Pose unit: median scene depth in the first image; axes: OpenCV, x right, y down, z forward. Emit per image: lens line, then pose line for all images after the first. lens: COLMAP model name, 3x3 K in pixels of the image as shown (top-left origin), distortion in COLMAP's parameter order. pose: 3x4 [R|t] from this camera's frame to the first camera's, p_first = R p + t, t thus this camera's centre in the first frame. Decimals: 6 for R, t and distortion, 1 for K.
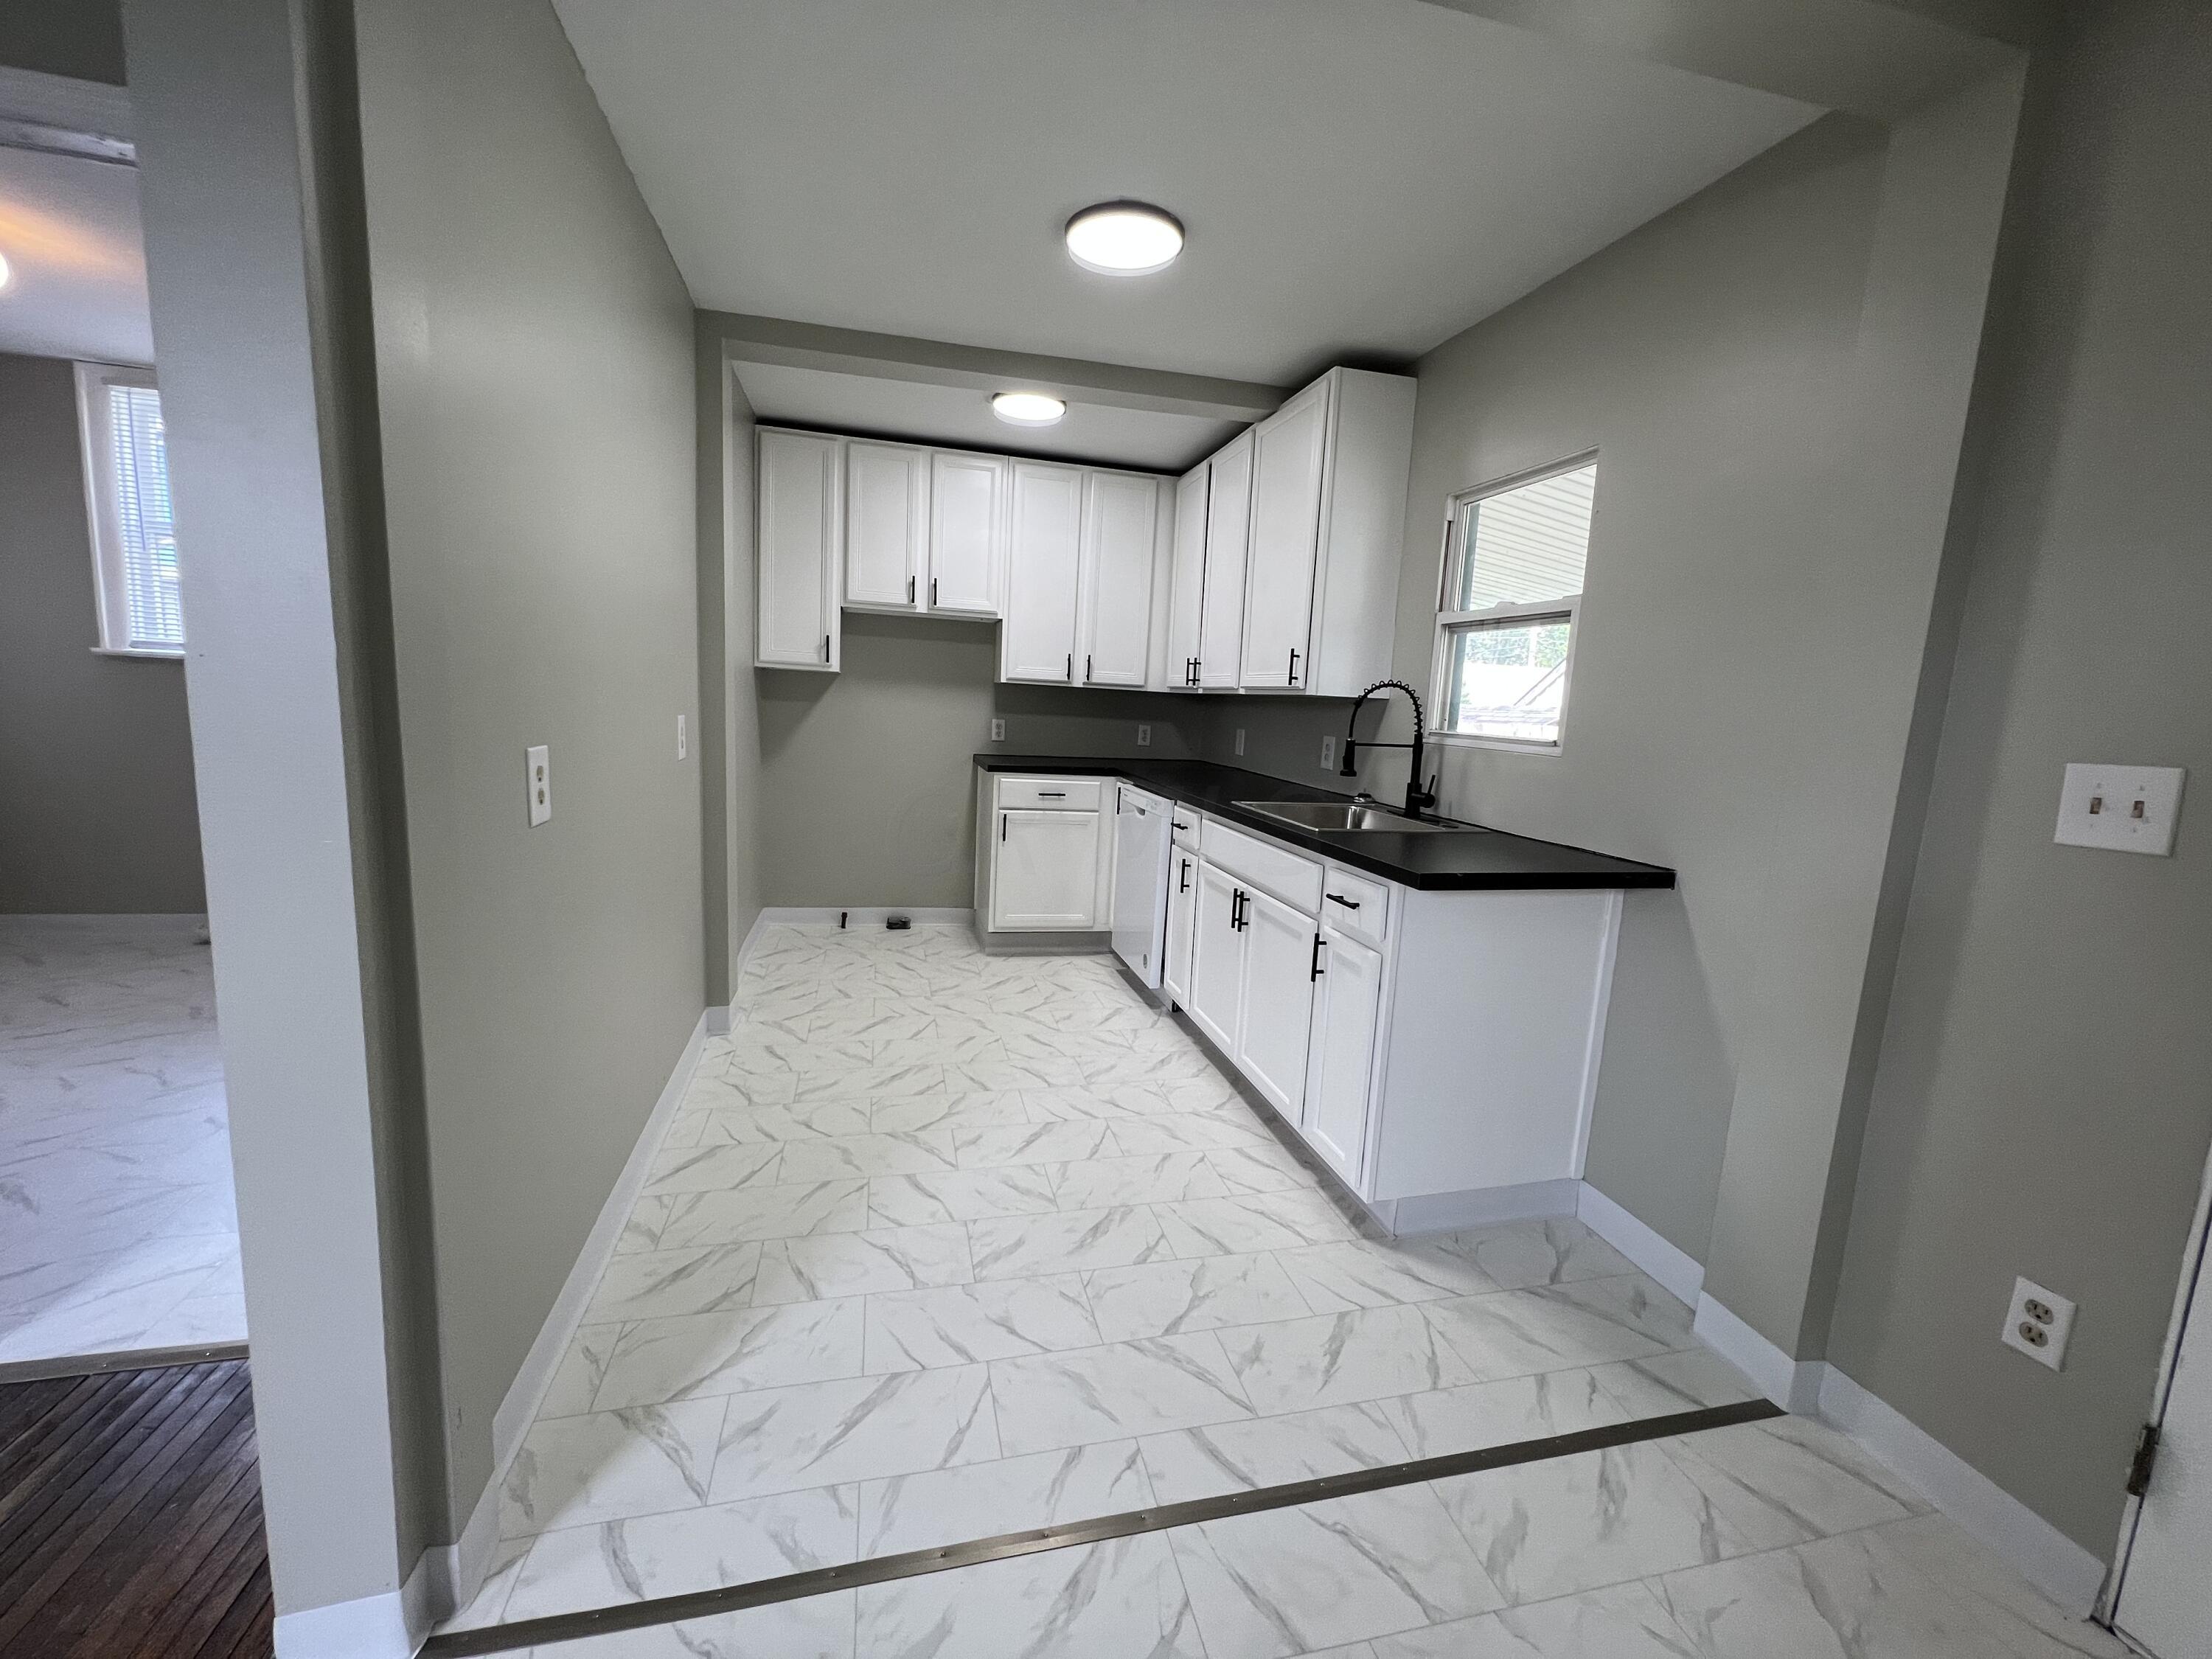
lens RADIAL K [[887.3, 0, 1102.5], [0, 887.3, 825.8], [0, 0, 1]] dist [-0.000989, 0.000268]
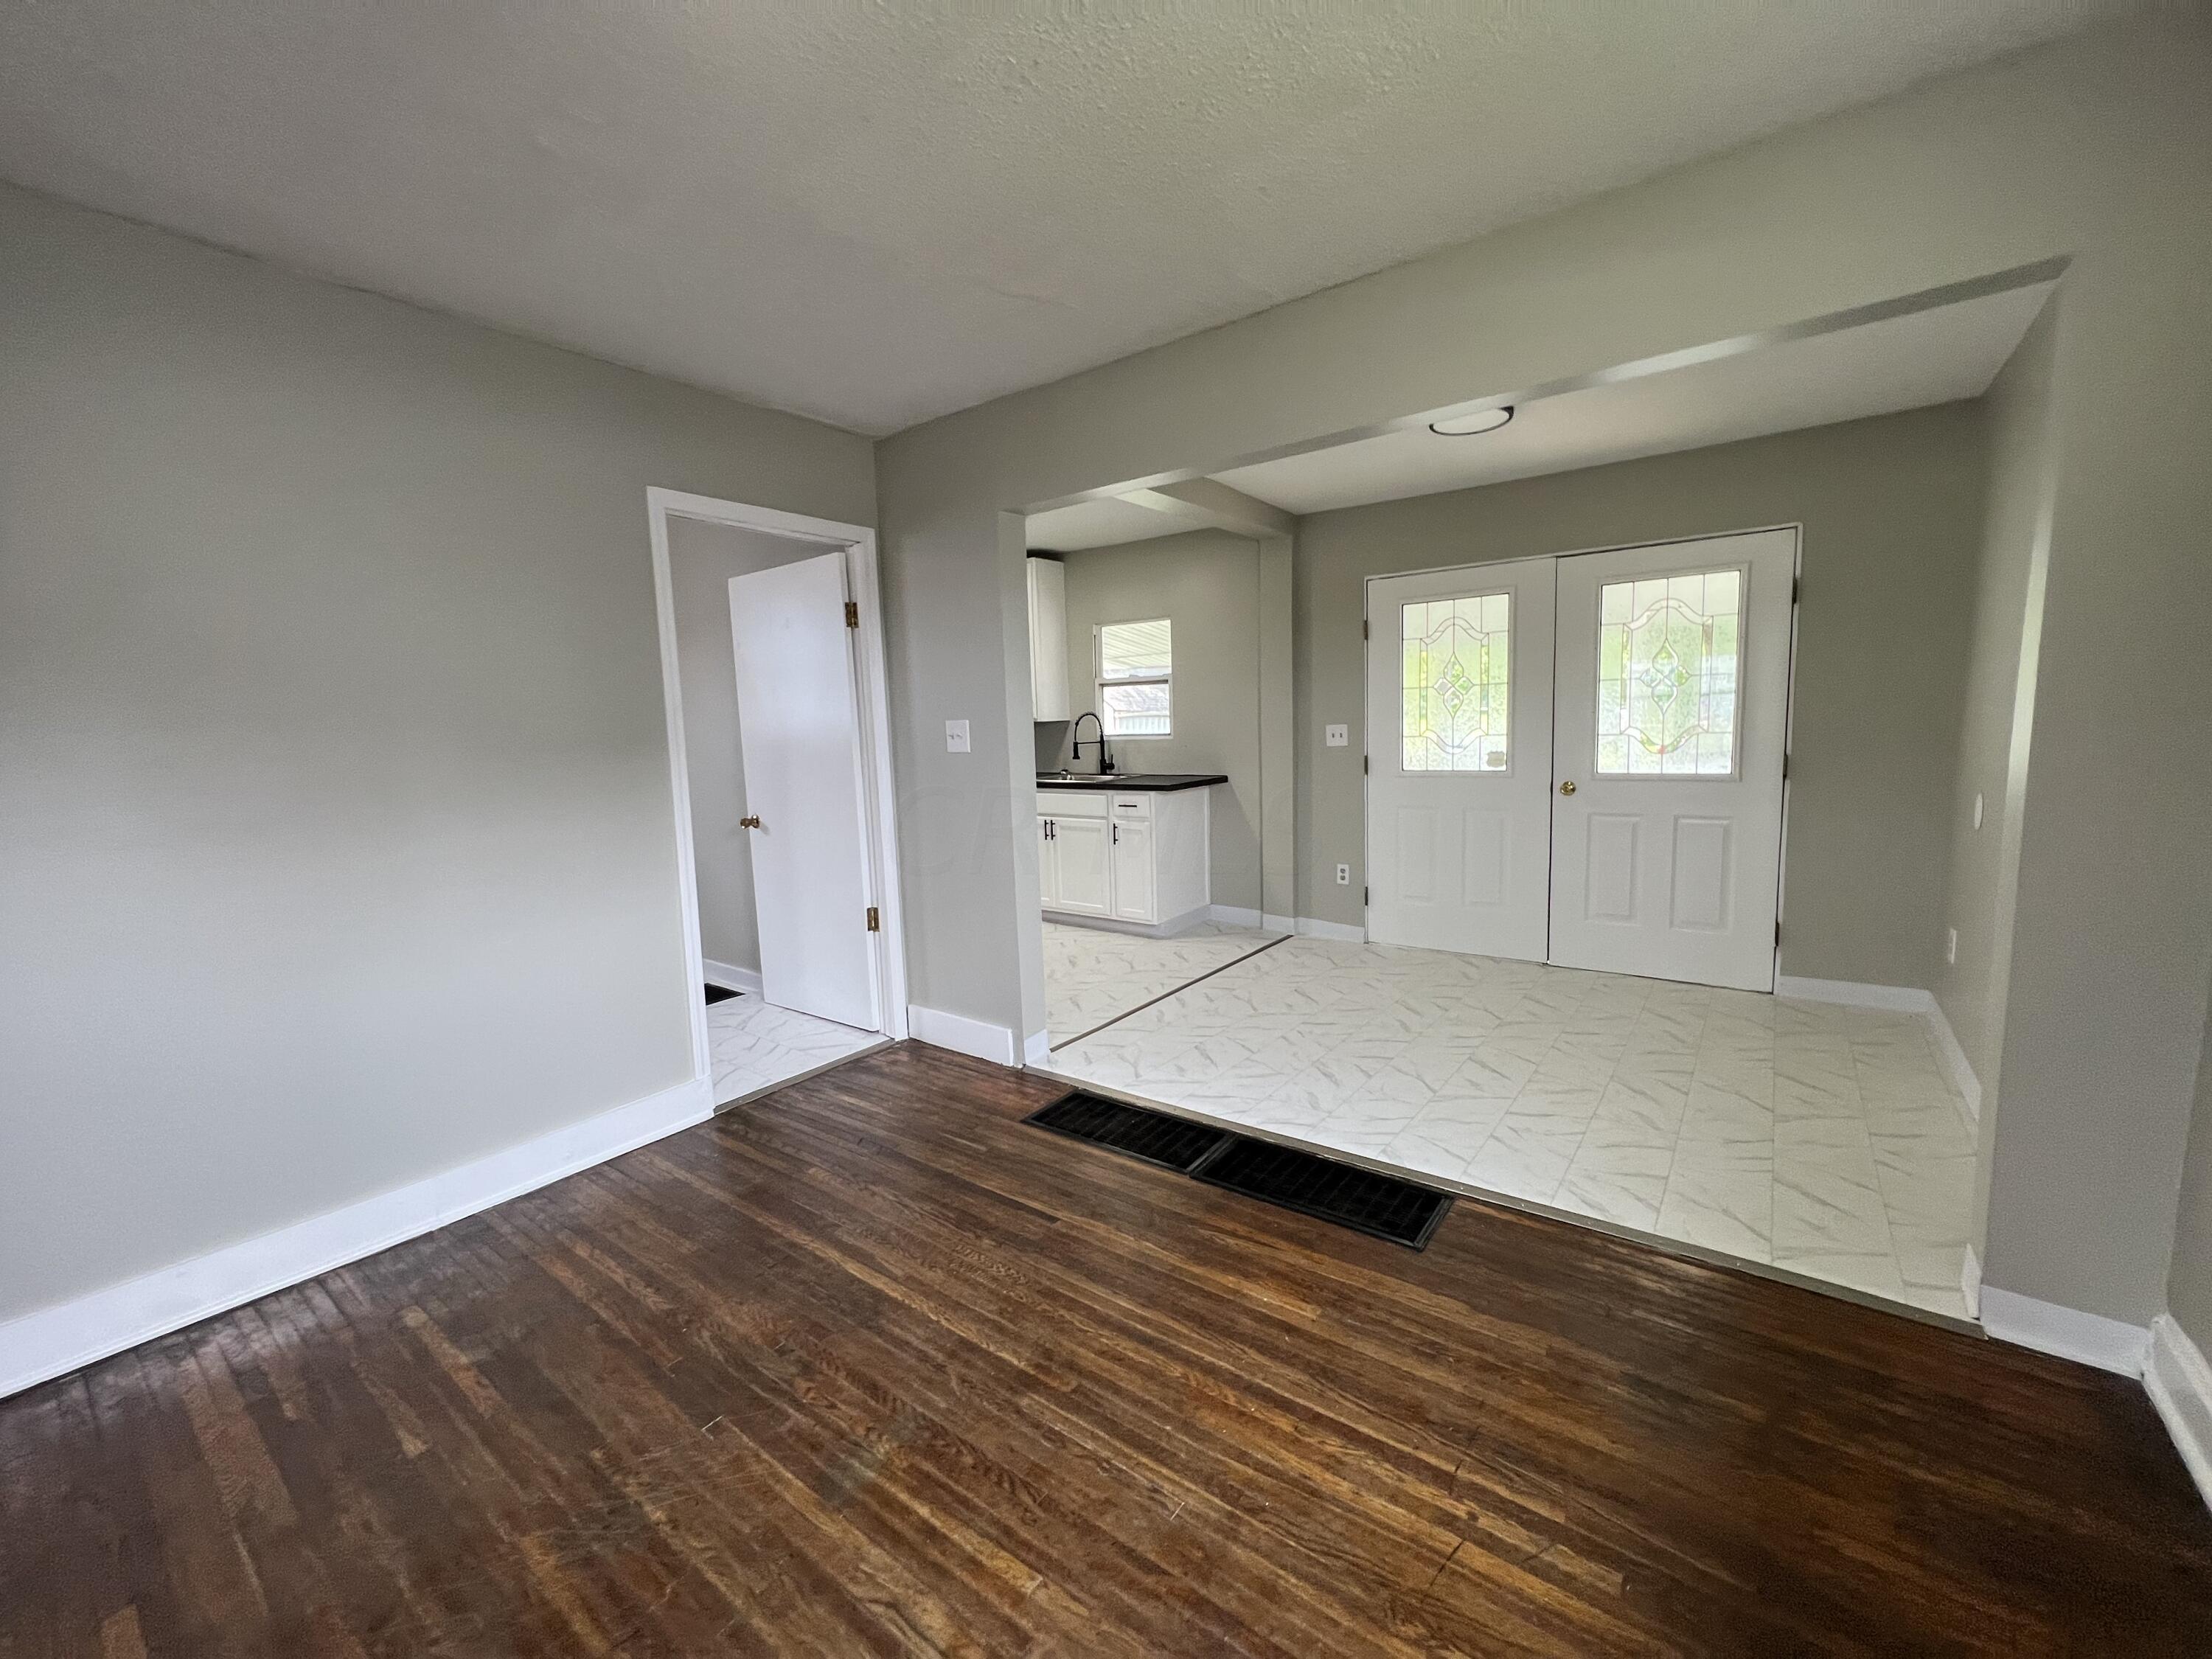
lens RADIAL K [[887.3, 0, 1102.5], [0, 887.3, 825.8], [0, 0, 1]] dist [-0.000989, 0.000268]
pose [[0.770812, -0.148868, 0.619425, -0.975501], [0.158198, 0.986587, 0.040247, 0.023489], [-0.617108, 0.066969, 0.784024, -0.639414]]
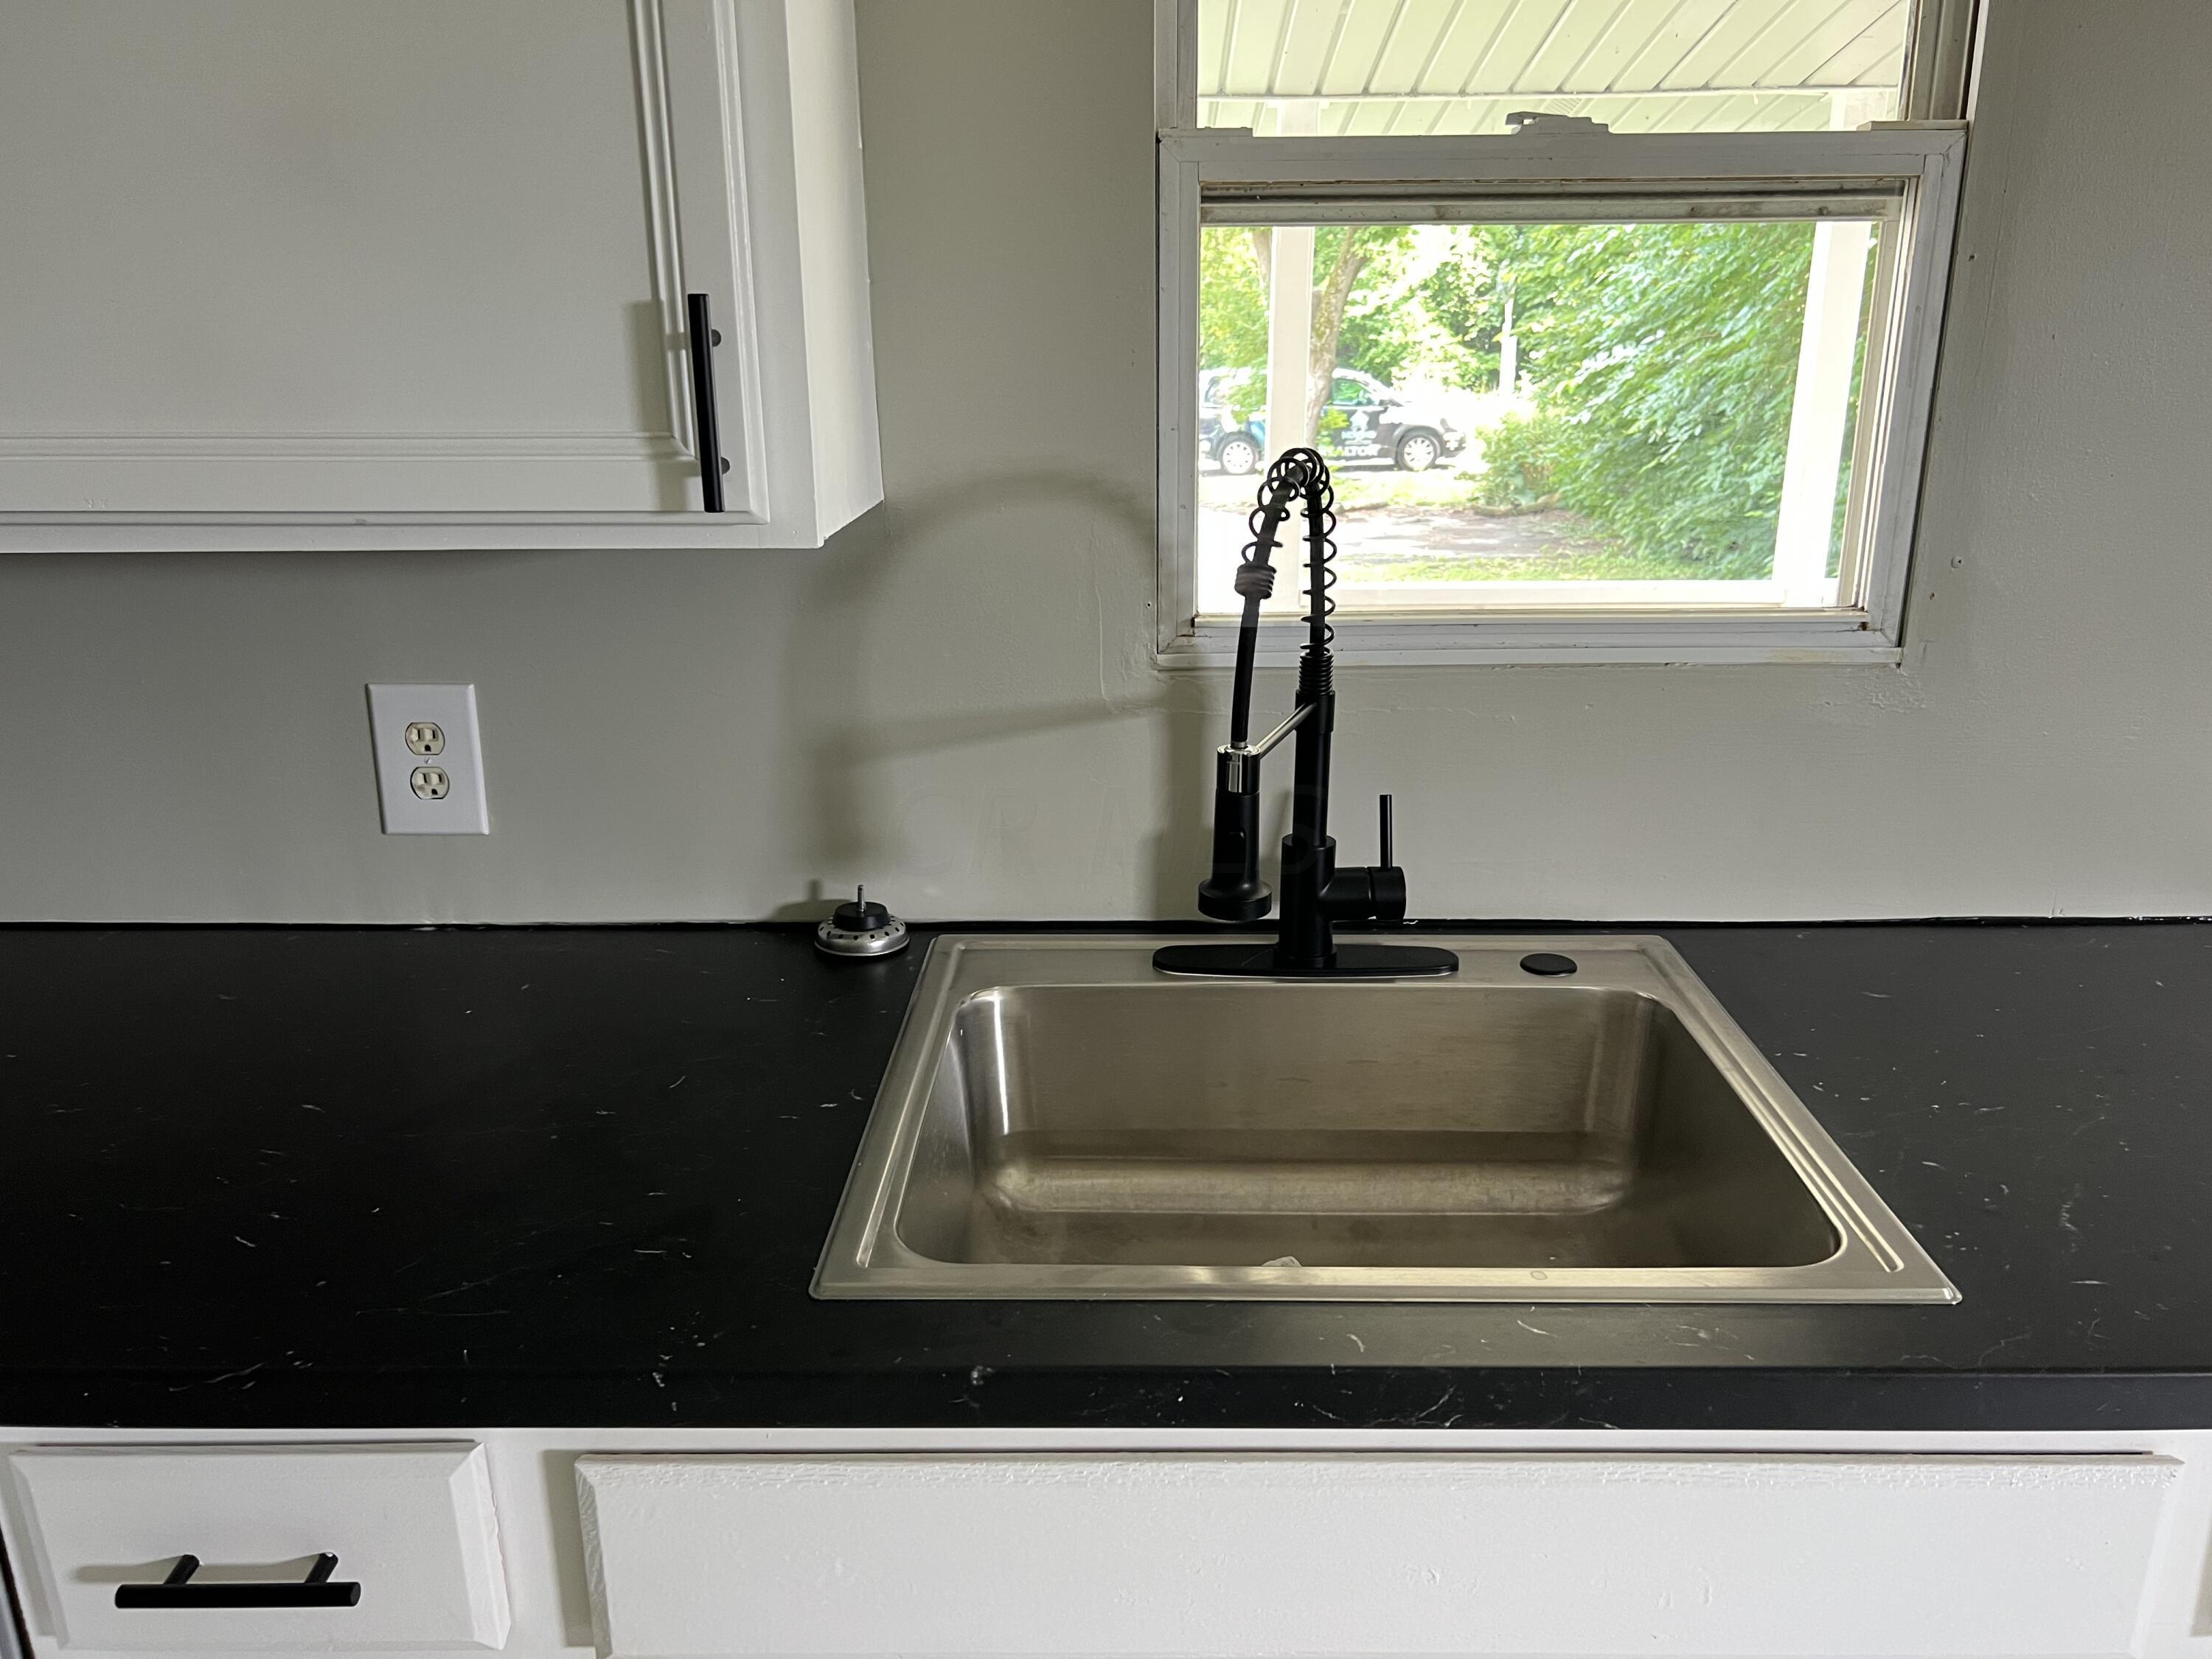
lens RADIAL K [[1666.7, 0, 1106.0], [0, 1666.7, 829.5], [0, 0, 1]] dist [0.000593, 0.000184]
pose [[0.257749, -0.332538, 0.907185, -0.085764], [0.155542, 0.940943, 0.300720, -0.202945], [-0.953610, 0.063595, 0.294251, 0.921401]]
